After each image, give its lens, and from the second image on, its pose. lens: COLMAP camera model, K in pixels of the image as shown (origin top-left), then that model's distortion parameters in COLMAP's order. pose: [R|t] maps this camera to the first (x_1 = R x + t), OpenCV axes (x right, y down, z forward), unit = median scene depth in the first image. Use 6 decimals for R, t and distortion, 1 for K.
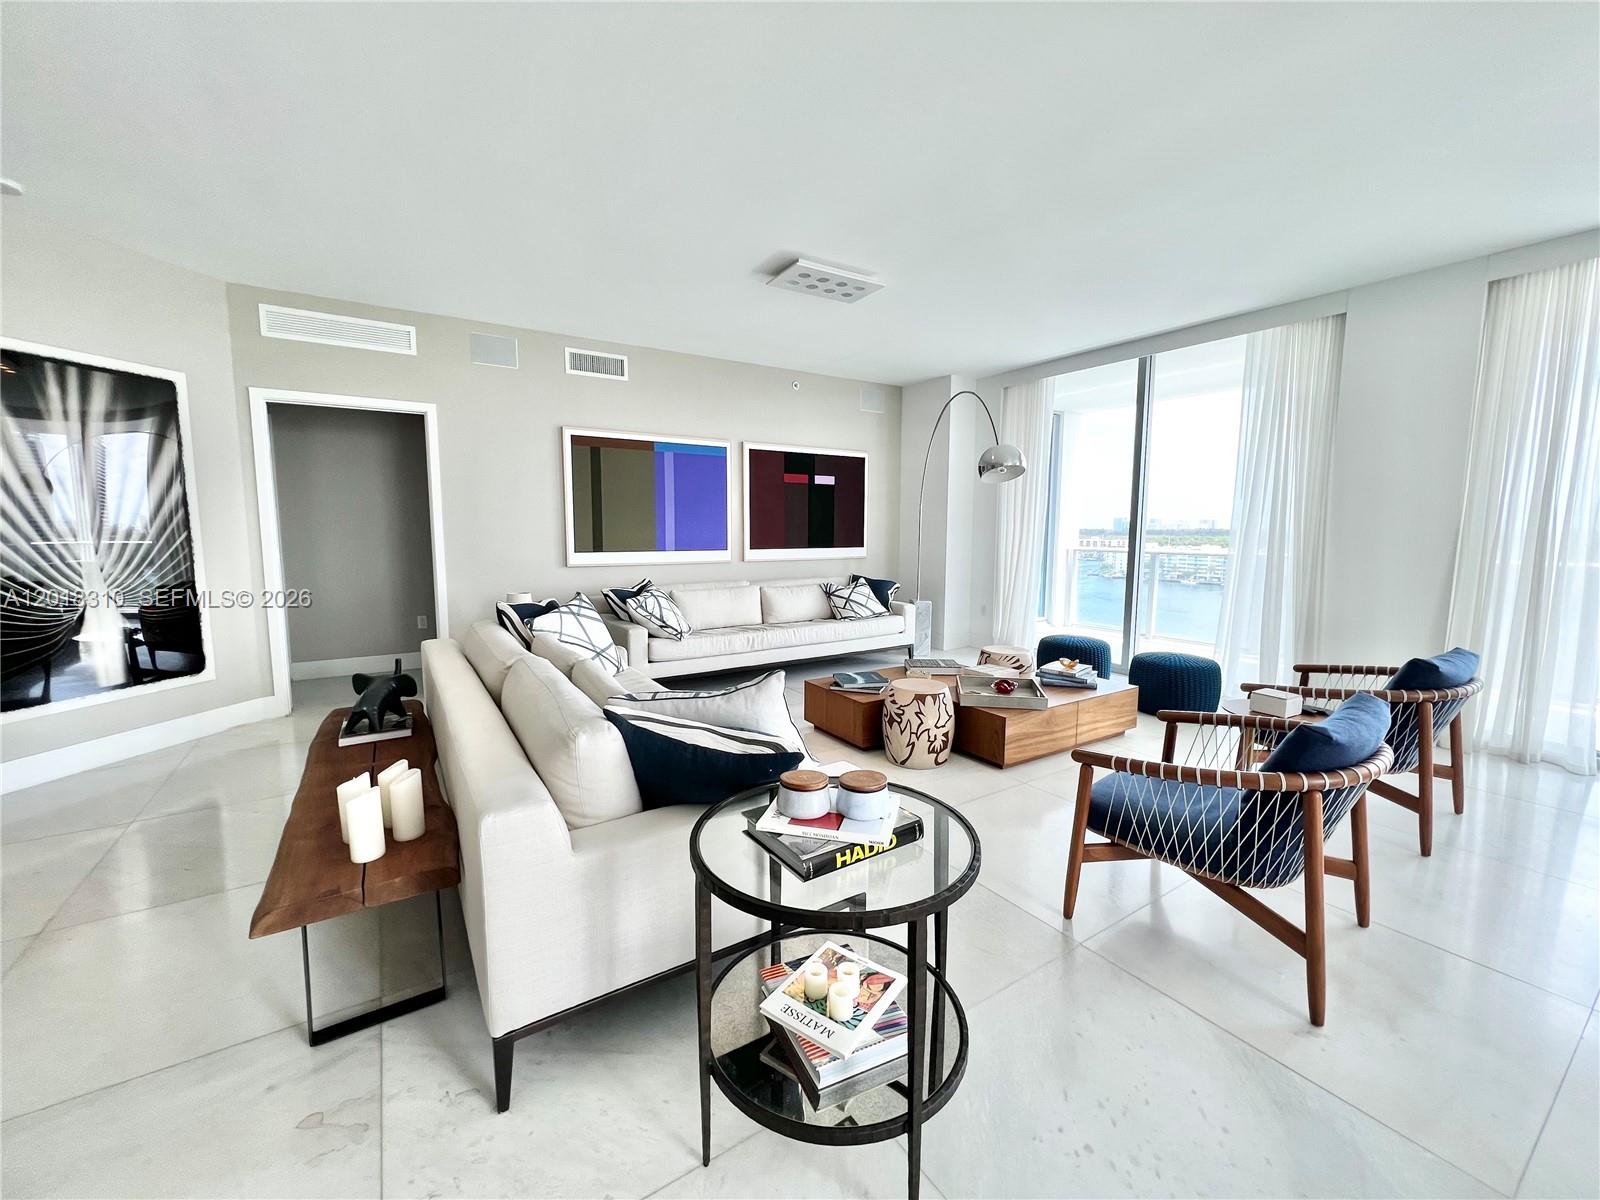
lens RADIAL K [[644.4, 0, 796.6], [0, 644.4, 596.4], [0, 0, 1]] dist [-0.000464, 0.000130]
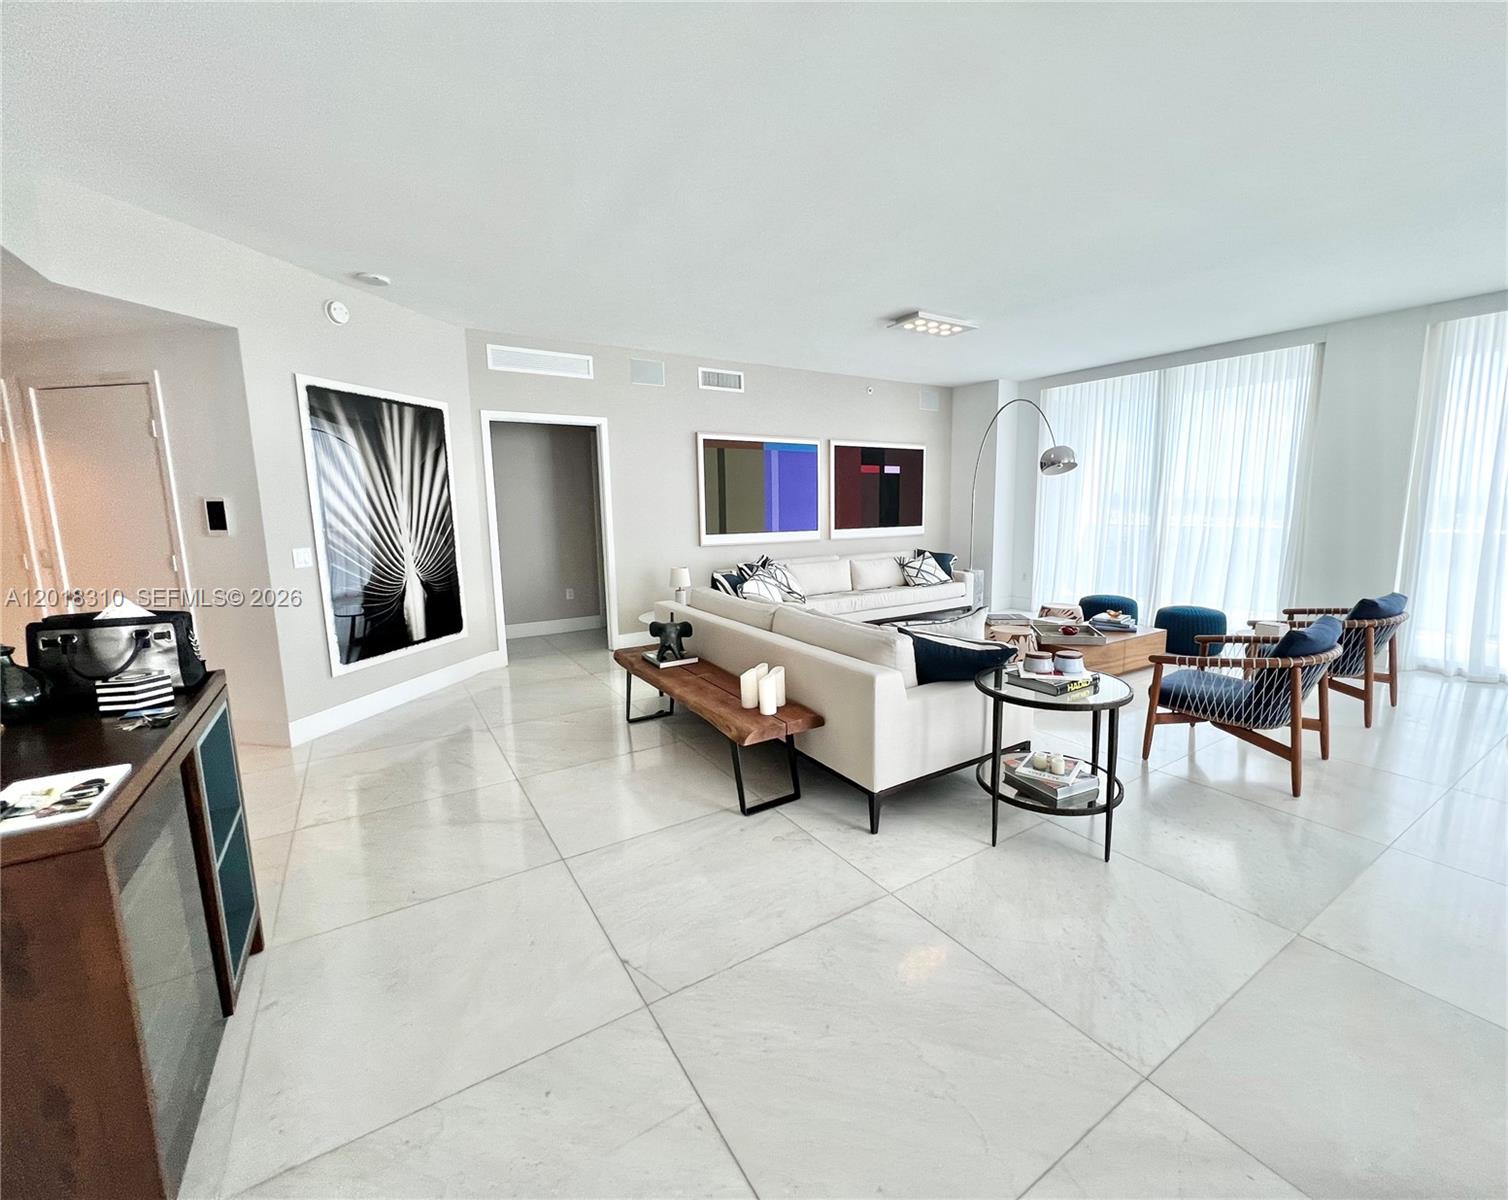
lens RADIAL K [[644.3, 0, 797.1], [0, 644.3, 597.5], [0, 0, 1]] dist [0.000275, -0.000283]
pose [[0.999722, -0.016859, 0.016472, -0.232487], [0.016191, 0.999074, 0.039854, 0.006719], [-0.017129, -0.039577, 0.999070, -0.288194]]
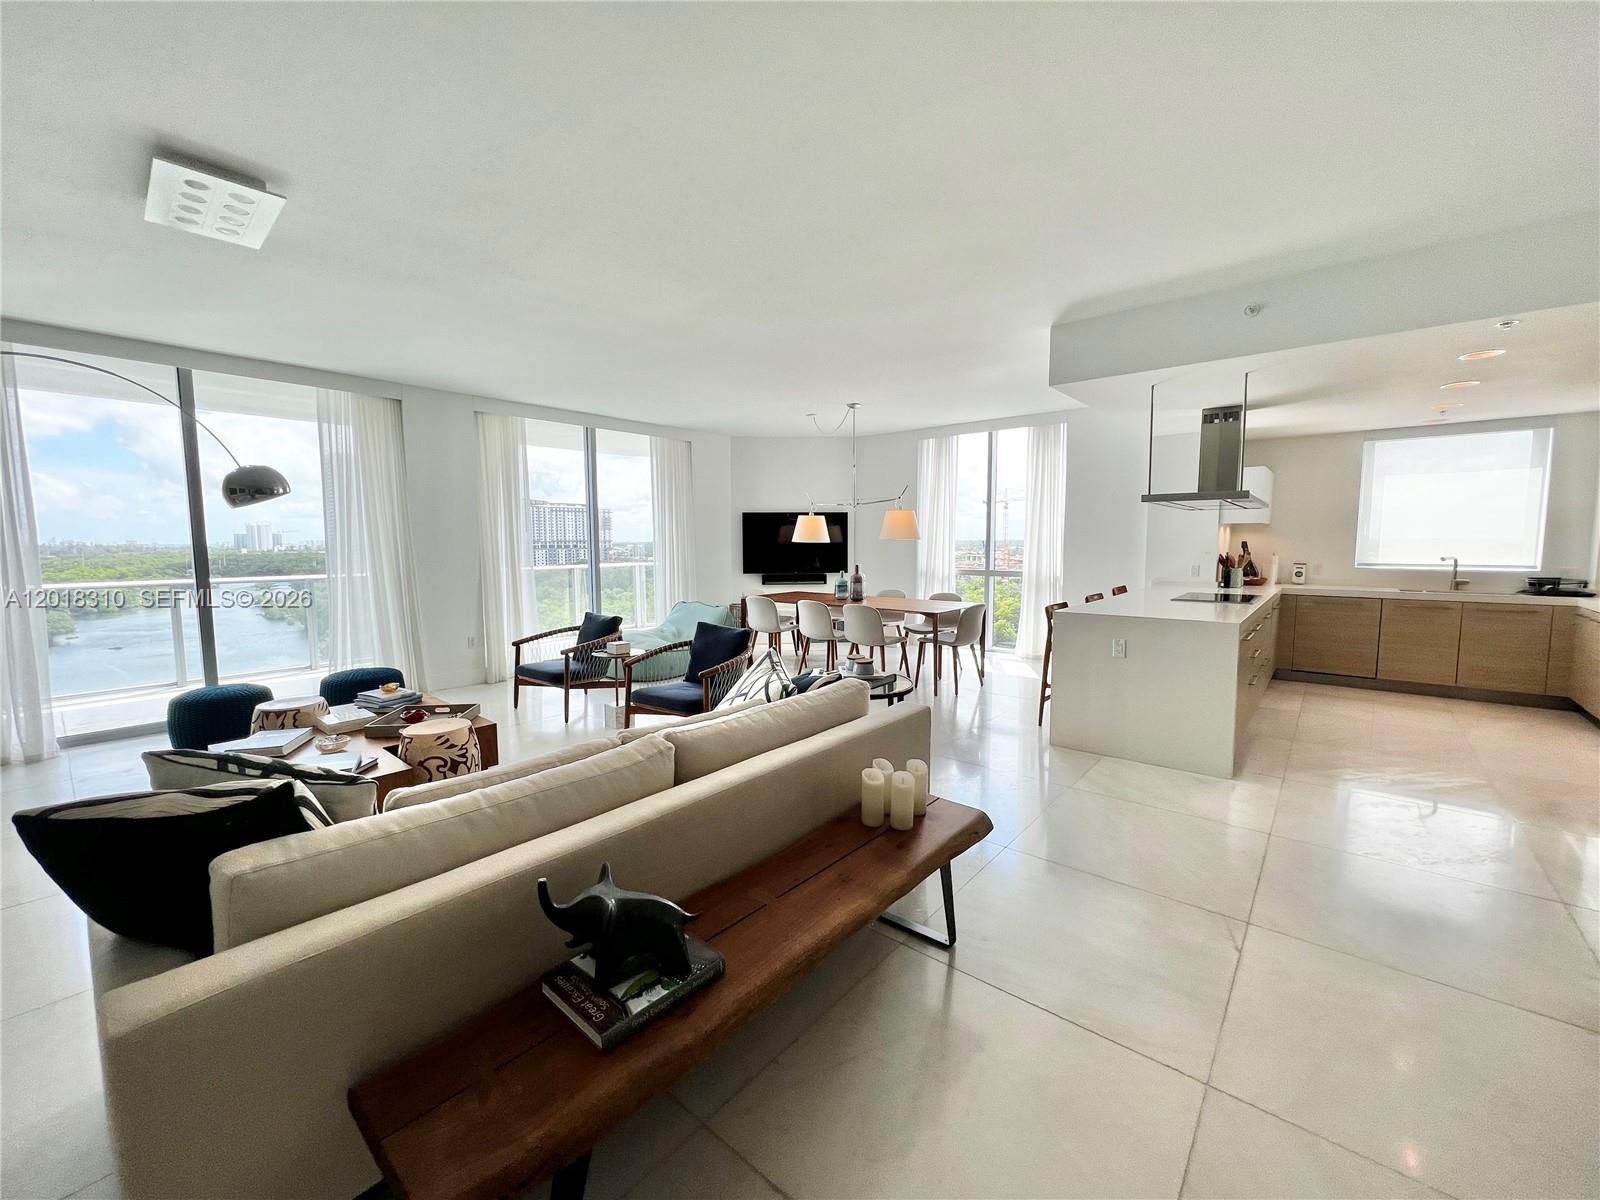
lens RADIAL K [[644.4, 0, 796.6], [0, 644.4, 596.4], [0, 0, 1]] dist [-0.000464, 0.000130]
pose [[-0.287622, -0.086895, 0.953794, -0.712690], [0.110296, 0.986245, 0.123111, -0.093656], [-0.951372, 0.140609, -0.274082, 0.595814]]
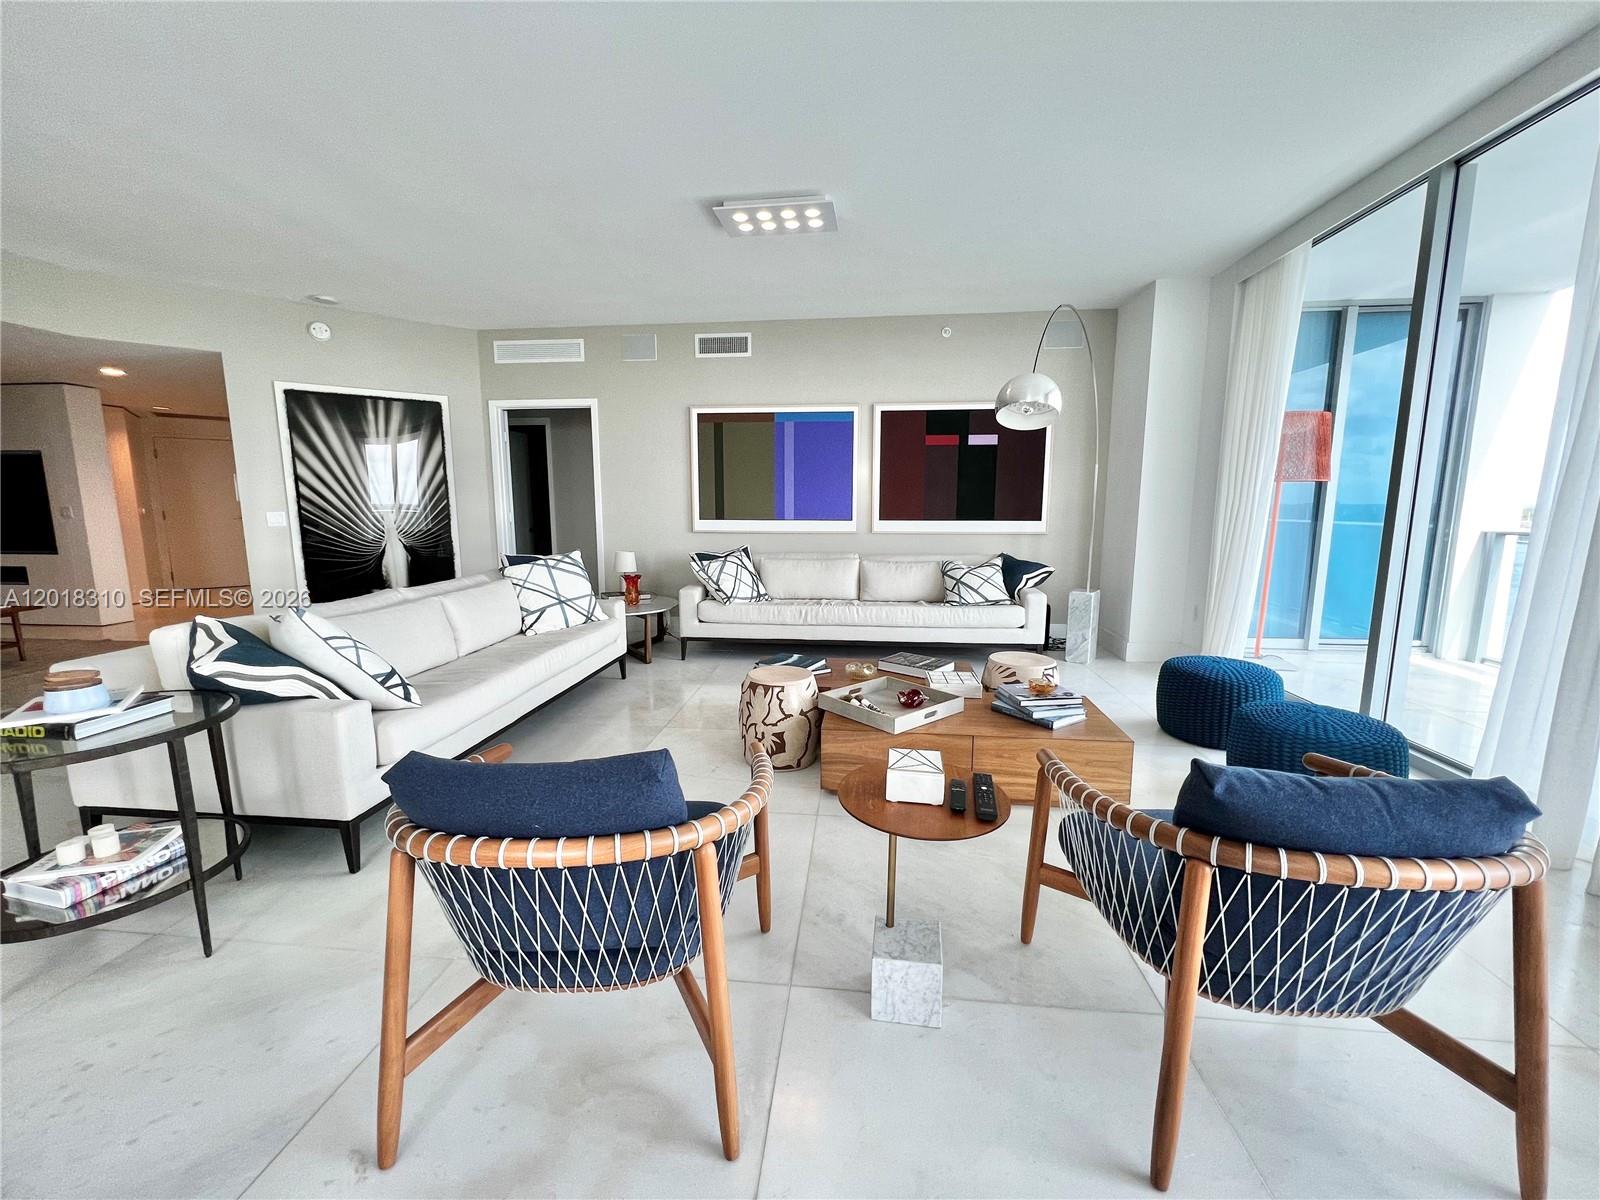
lens RADIAL K [[644.4, 0, 796.6], [0, 644.4, 596.4], [0, 0, 1]] dist [-0.000464, 0.000130]
pose [[0.774921, 0.088176, -0.625877, 0.601288], [-0.066146, 0.996097, 0.058437, -0.014065], [0.628588, -0.003885, 0.777729, 0.283672]]
